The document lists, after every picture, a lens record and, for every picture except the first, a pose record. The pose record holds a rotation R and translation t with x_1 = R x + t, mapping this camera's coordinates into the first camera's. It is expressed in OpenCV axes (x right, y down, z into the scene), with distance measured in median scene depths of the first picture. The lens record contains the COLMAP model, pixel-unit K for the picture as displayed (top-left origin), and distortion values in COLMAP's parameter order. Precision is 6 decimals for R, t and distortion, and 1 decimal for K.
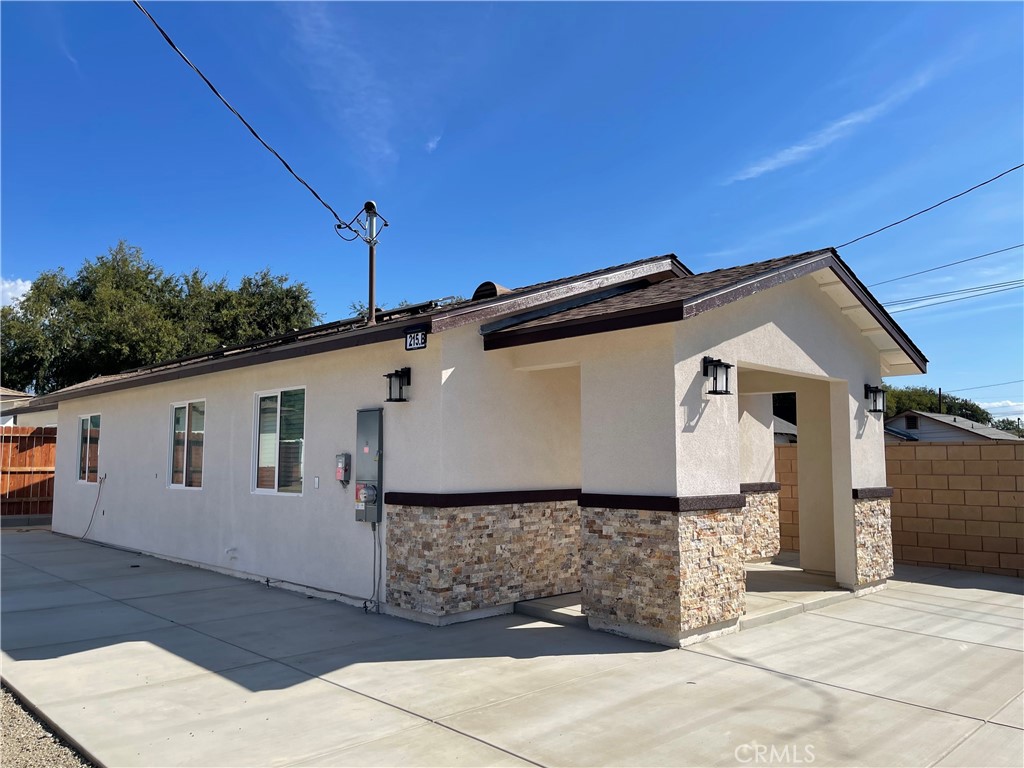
lens RADIAL K [[810.6, 0, 512.0], [0, 810.6, 384.0], [0, 0, 1]] dist [-0.003584, -0.000786]
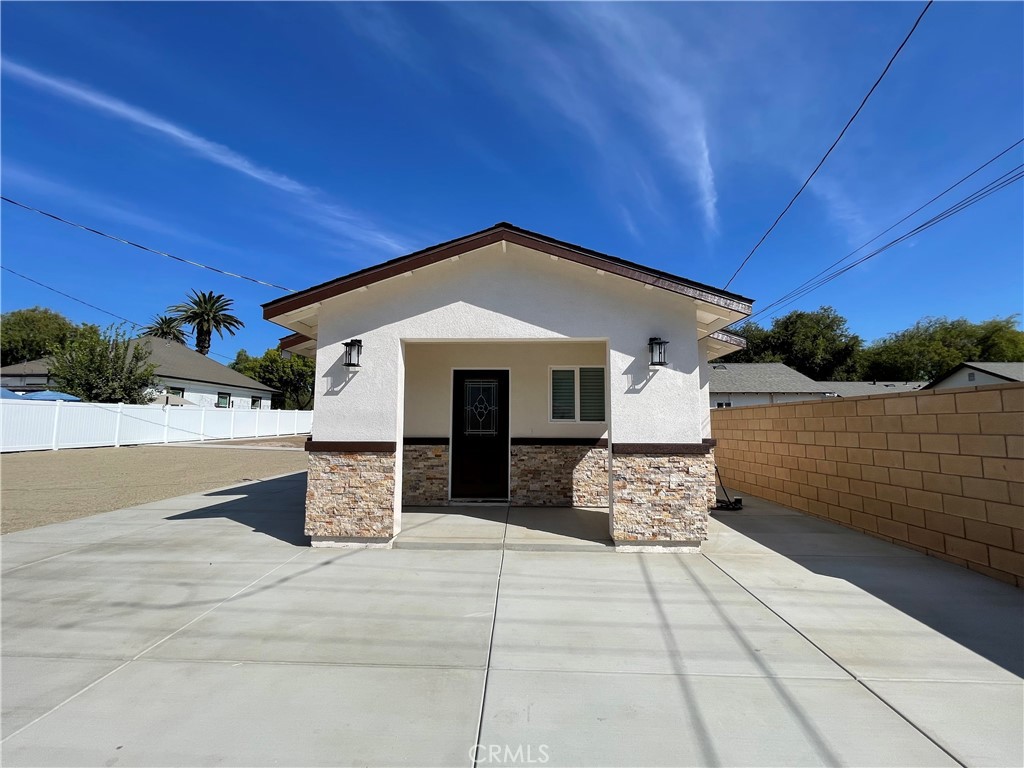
lens RADIAL K [[433.1, 0, 512.0], [0, 433.1, 384.0], [0, 0, 1]] dist [-0.010042, -0.000143]
pose [[0.670697, -0.072472, -0.738183, 0.831375], [0.069464, 0.996978, -0.034766, 0.073717], [0.738472, -0.027960, 0.673704, 0.614874]]
